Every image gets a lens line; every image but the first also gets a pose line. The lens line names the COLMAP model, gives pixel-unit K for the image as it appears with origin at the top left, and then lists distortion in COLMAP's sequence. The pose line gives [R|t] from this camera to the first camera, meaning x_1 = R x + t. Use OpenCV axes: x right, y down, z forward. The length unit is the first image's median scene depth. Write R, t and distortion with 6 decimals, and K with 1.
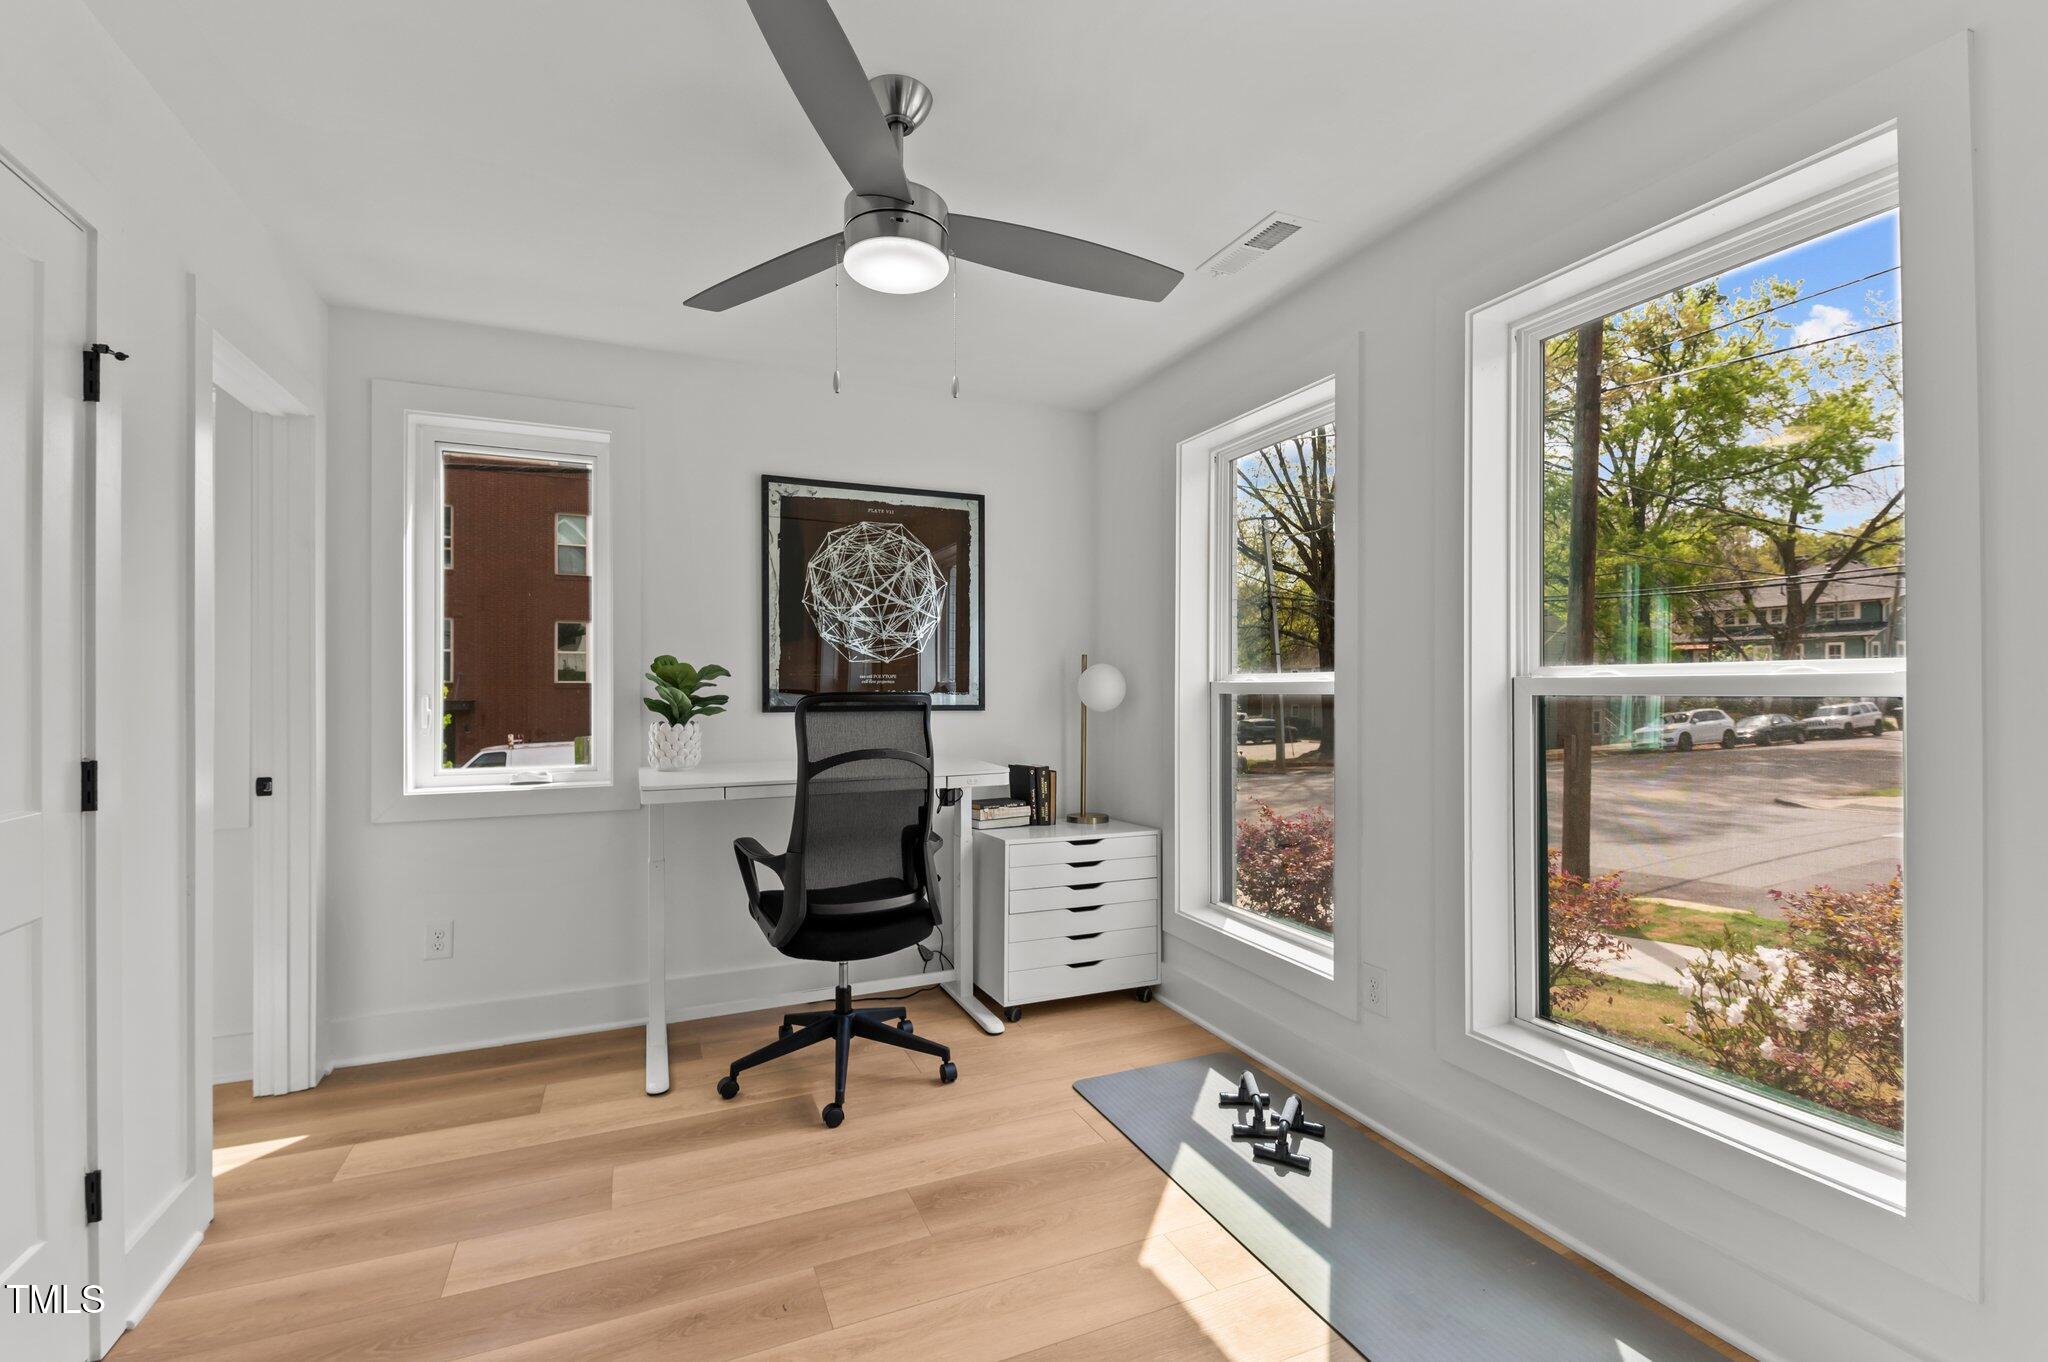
lens RADIAL K [[884.8, 0, 1023.4], [0, 884.8, 683.5], [0, 0, 1]] dist [0.000369, 0.000059]
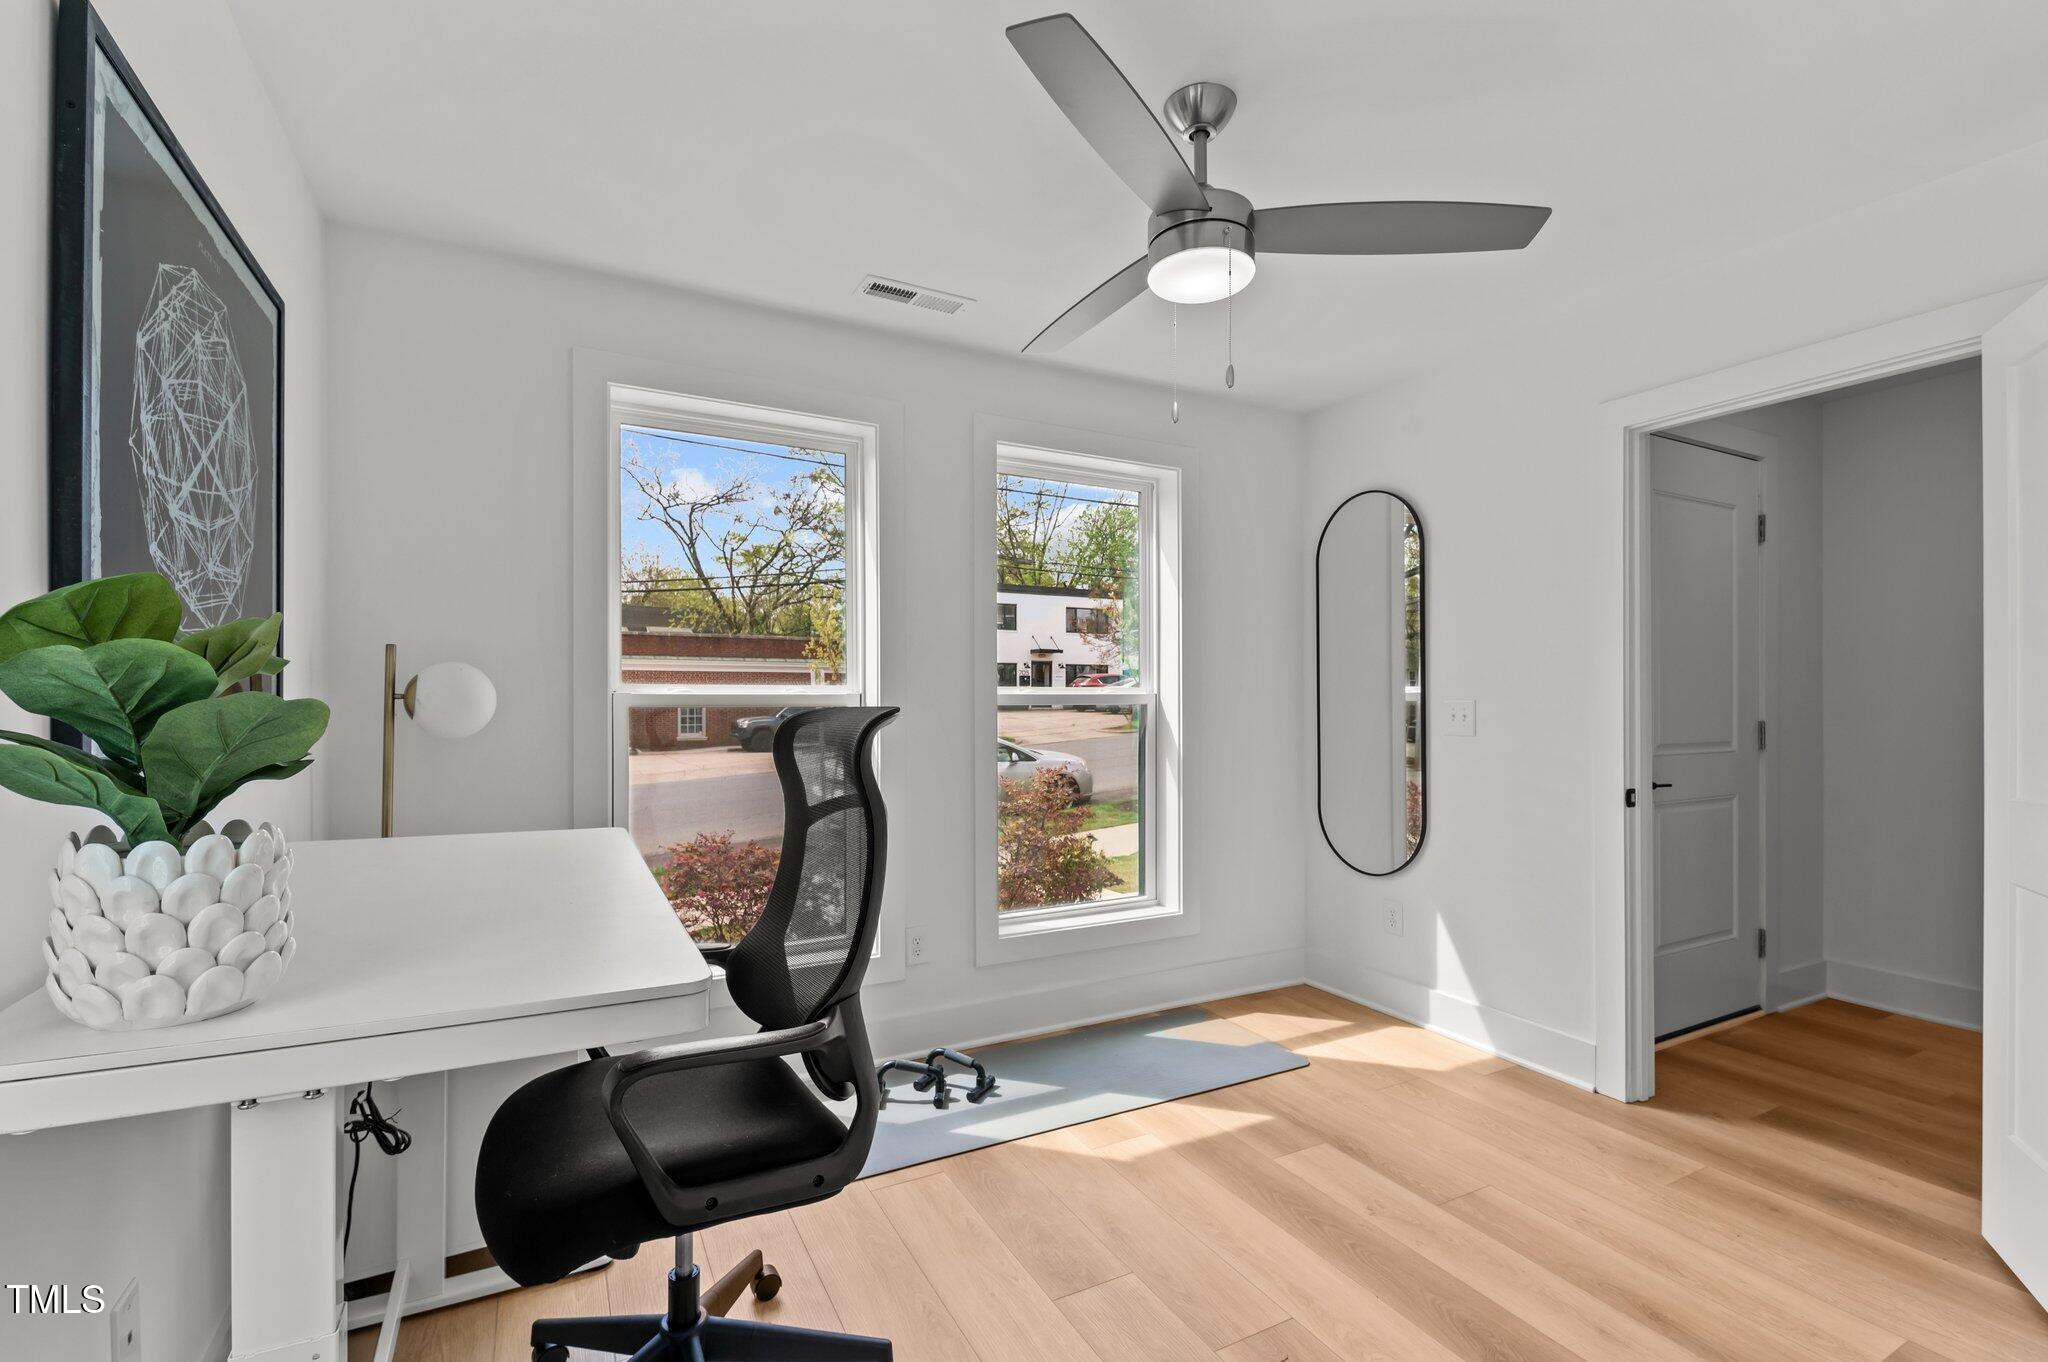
lens RADIAL K [[884.8, 0, 1022.2], [0, 884.8, 691.1], [0, 0, 1]] dist [0.000369, 0.000059]
pose [[-0.087735, 0.005947, 0.996126, -0.891461], [-0.003799, 0.999973, -0.006304, 0.001215], [-0.996137, -0.004338, -0.087710, 1.023443]]
